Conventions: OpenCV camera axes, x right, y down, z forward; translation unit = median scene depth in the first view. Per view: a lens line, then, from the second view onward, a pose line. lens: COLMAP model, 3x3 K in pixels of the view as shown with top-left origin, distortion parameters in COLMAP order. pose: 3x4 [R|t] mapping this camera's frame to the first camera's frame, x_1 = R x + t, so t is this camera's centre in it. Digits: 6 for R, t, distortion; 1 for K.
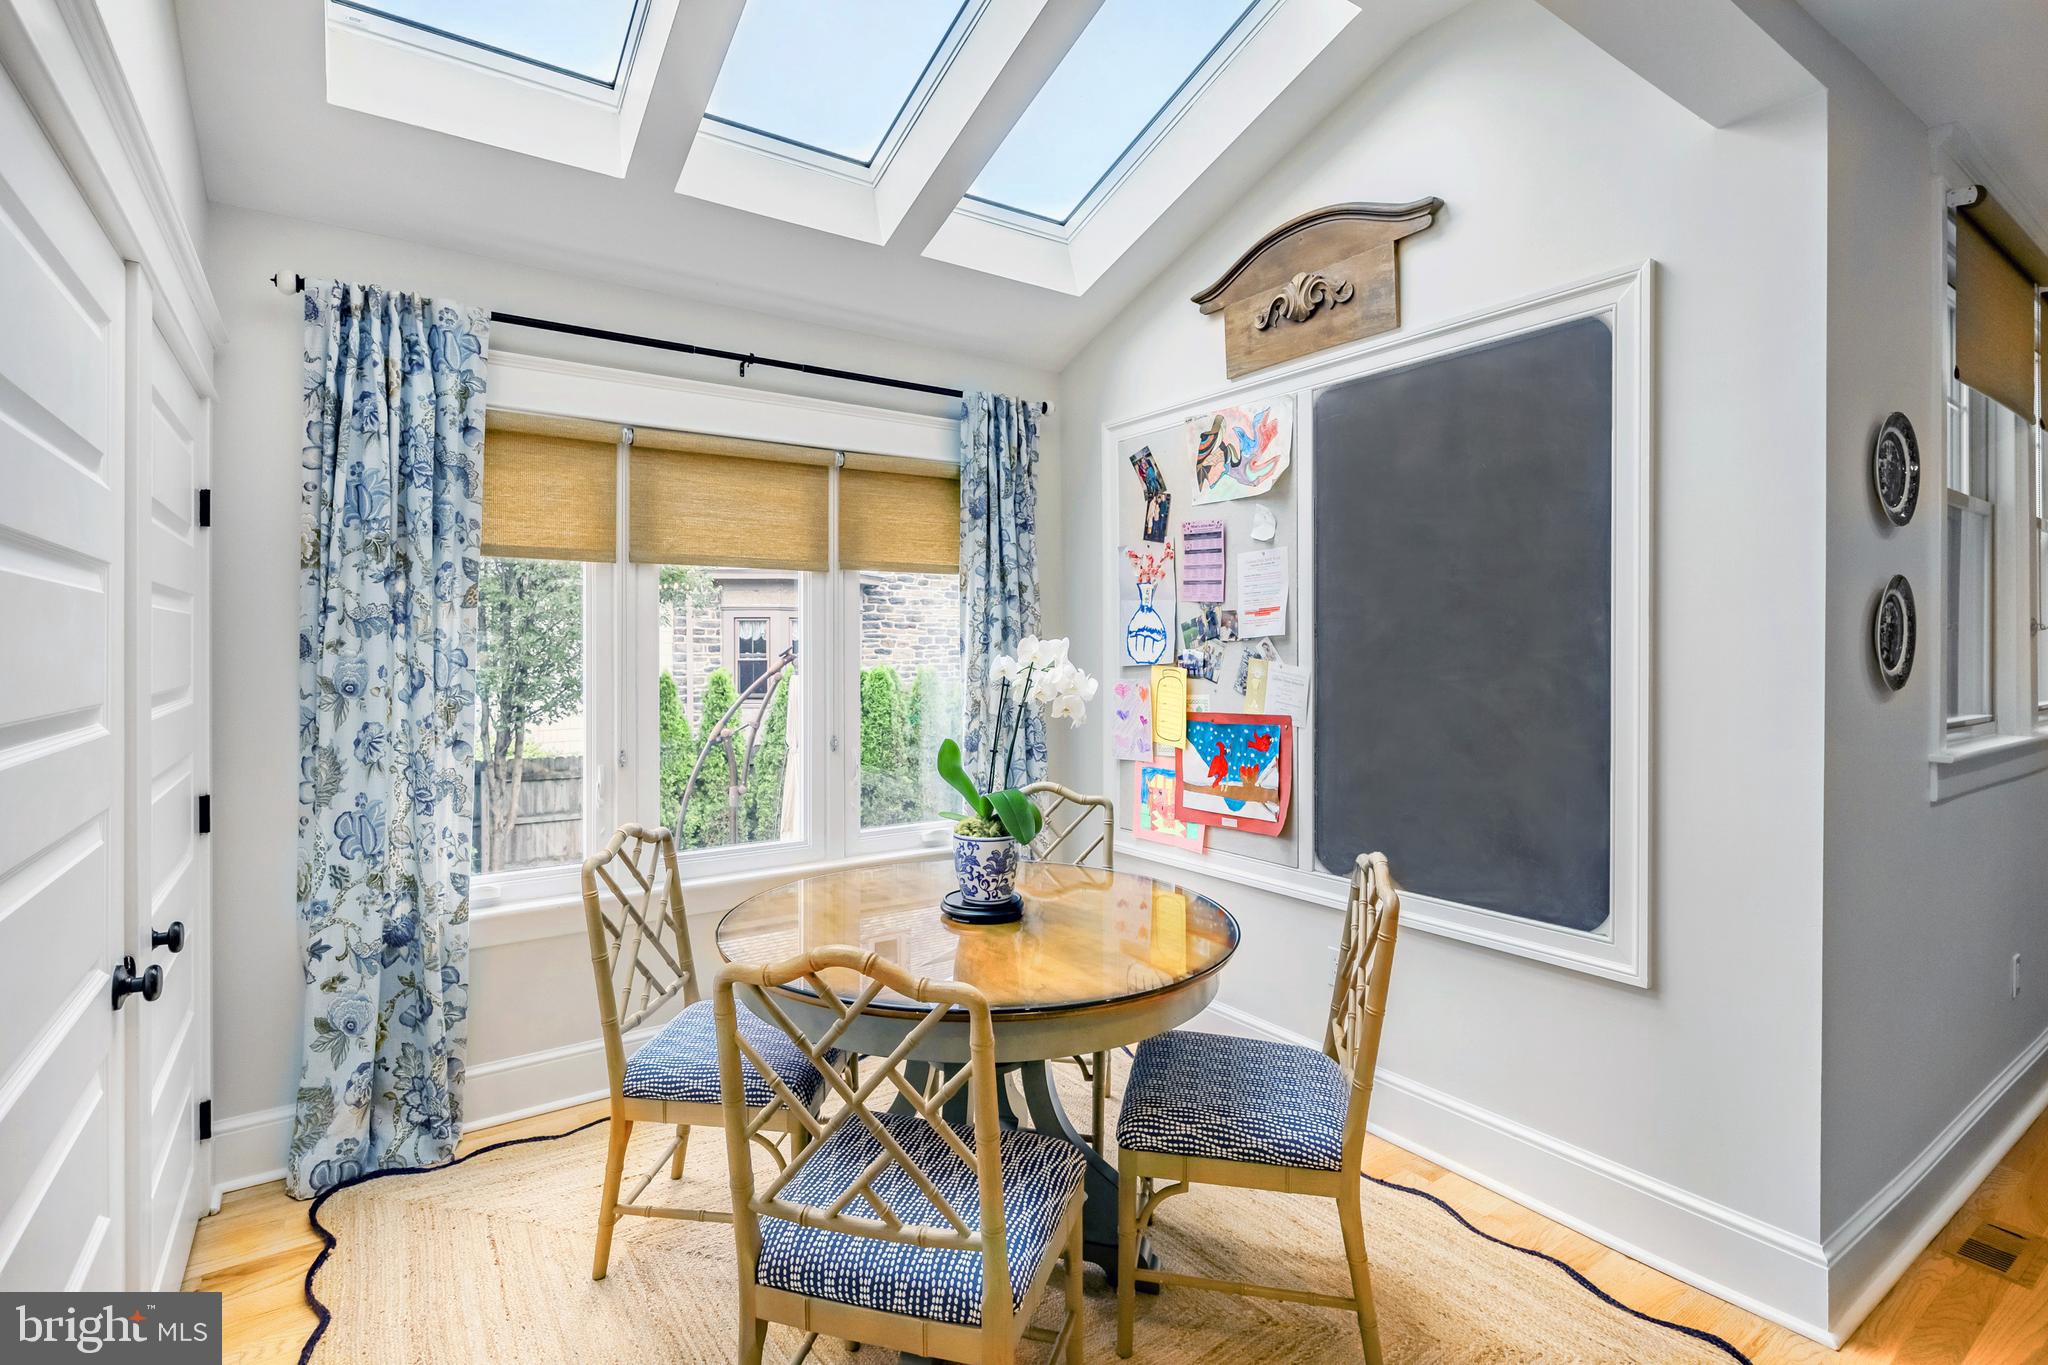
lens RADIAL K [[978.1, 0, 1027.5], [0, 978.1, 642.5], [0, 0, 1]] dist [-0.001387, -0.000231]
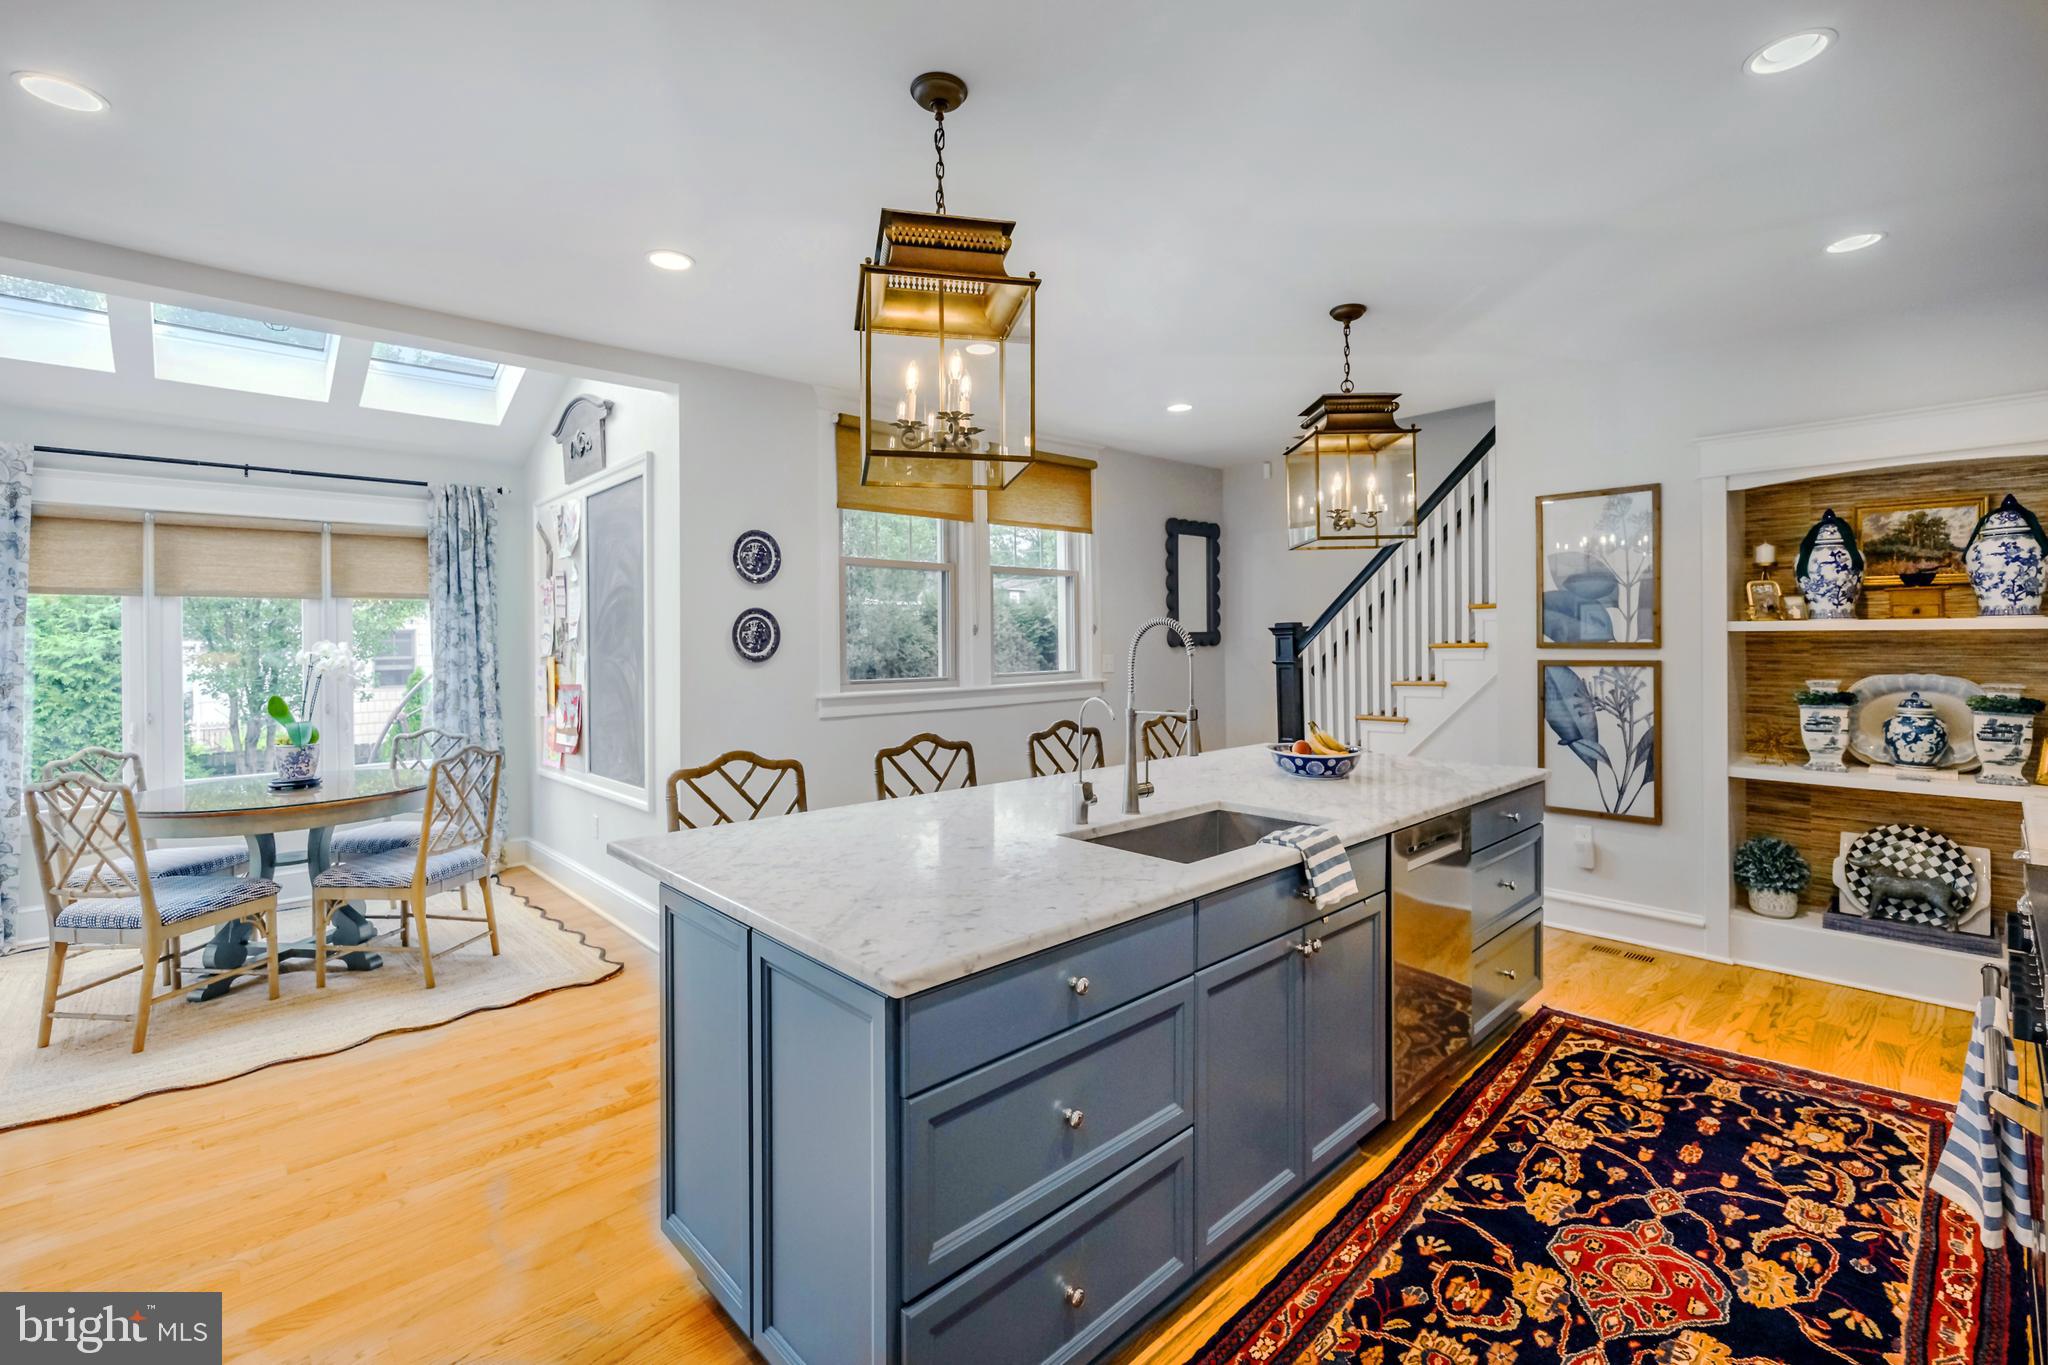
lens RADIAL K [[896.2, 0, 1022.6], [0, 896.2, 643.5], [0, 0, 1]] dist [-0.001469, 0.000306]
pose [[0.989139, -0.011117, 0.146562, 0.749964], [0.010698, 0.999936, 0.003645, 0.005516], [-0.146593, -0.002038, 0.989195, -0.629671]]
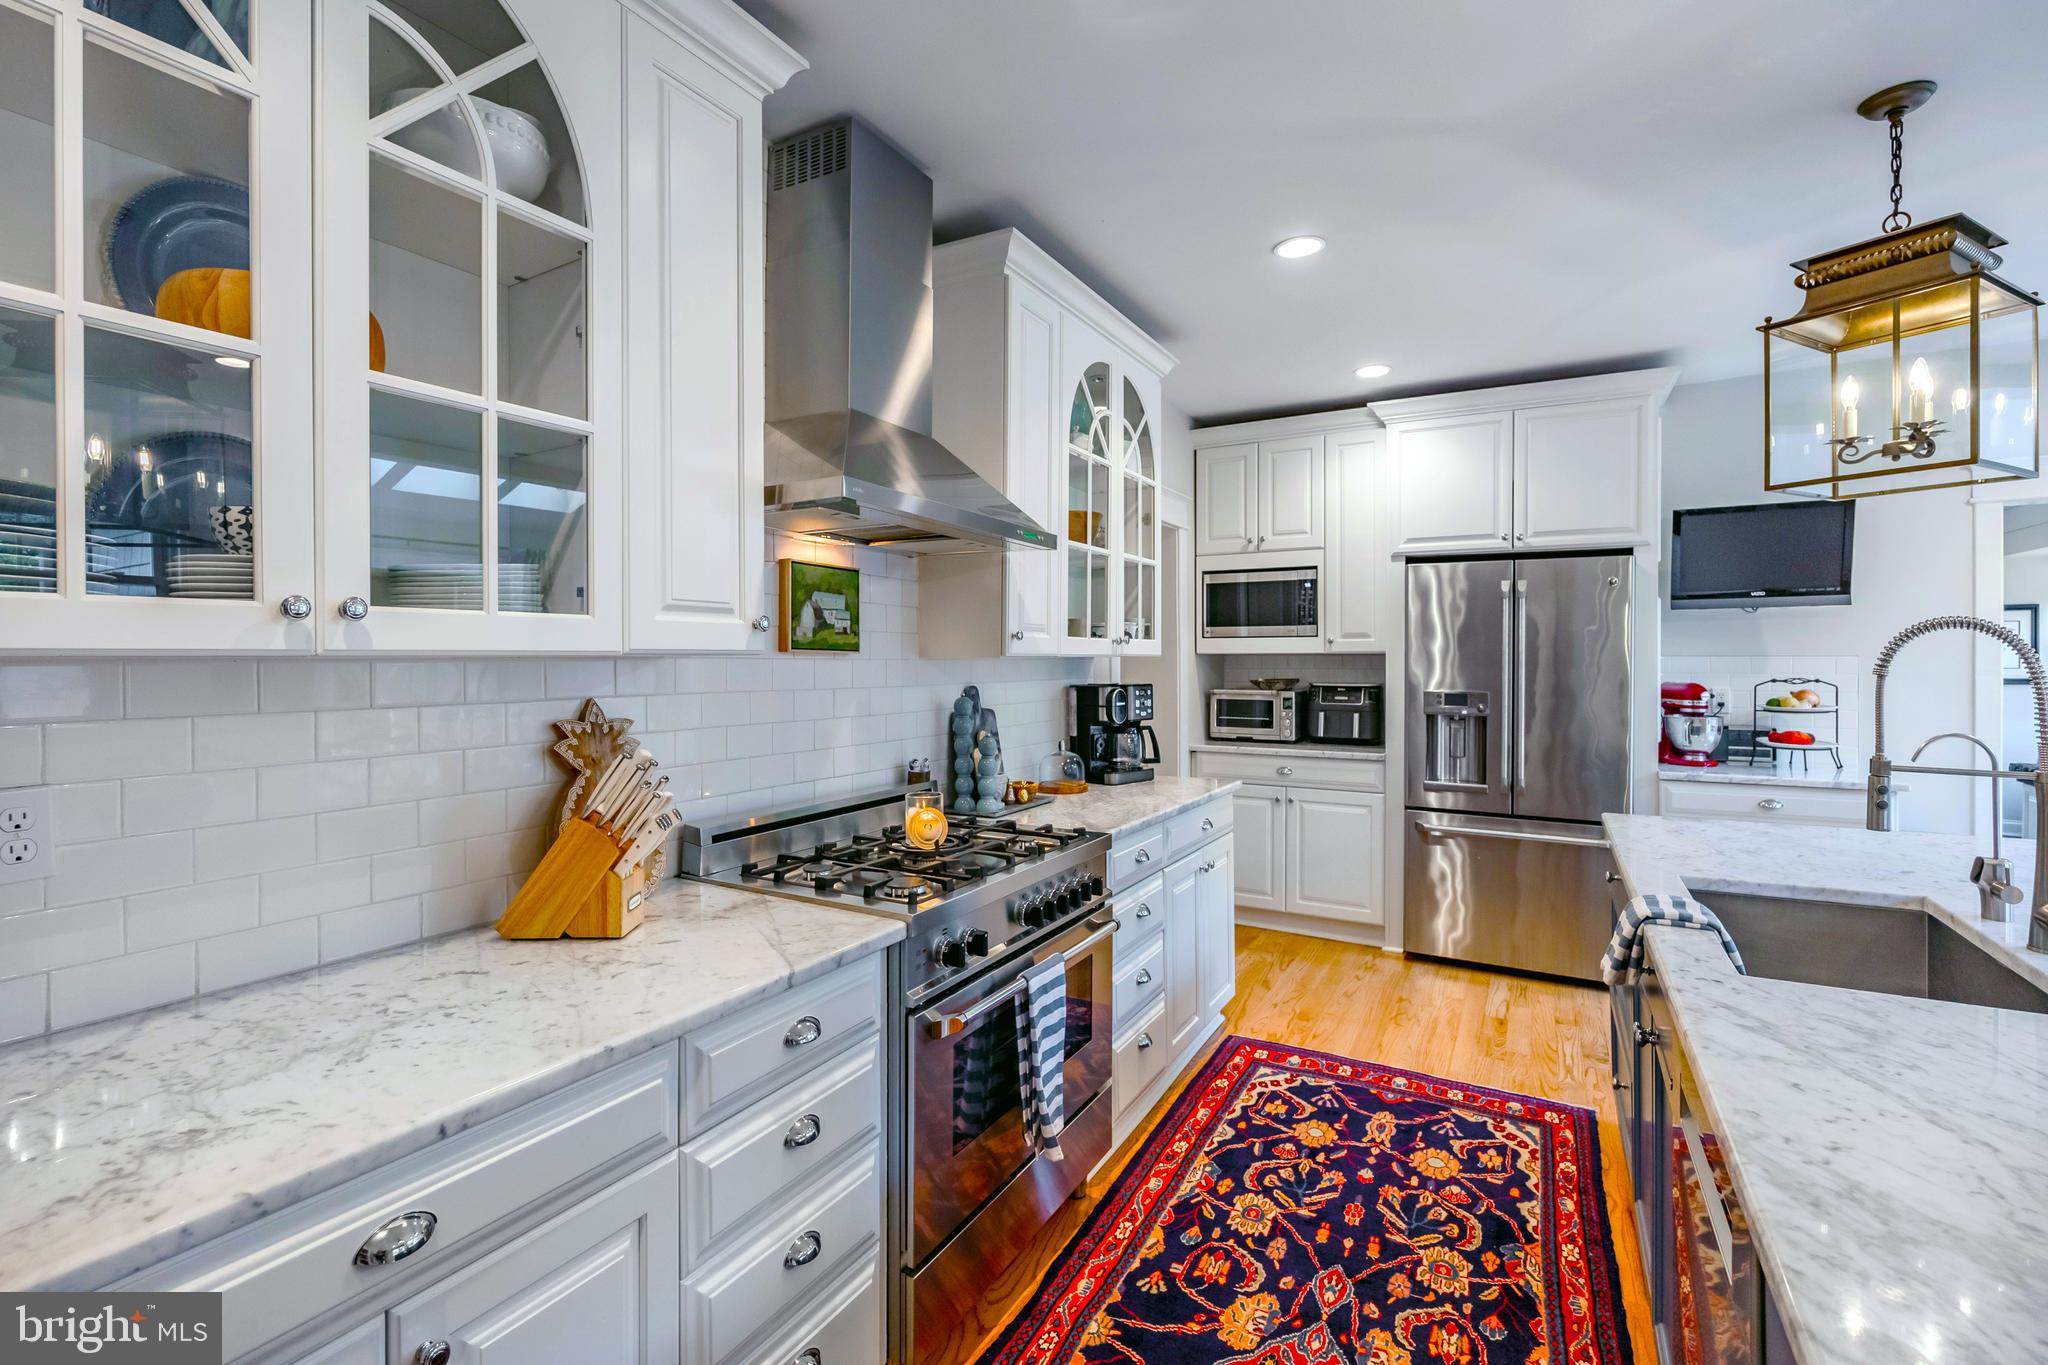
lens RADIAL K [[915.8, 0, 1030.4], [0, 915.8, 662.6], [0, 0, 1]] dist [-0.000229, 0.000347]
pose [[-0.899381, 0.002226, -0.437160, 1.568302], [-0.001280, 0.999969, 0.007726, 0.010990], [0.437164, 0.007508, -0.899350, 0.266063]]
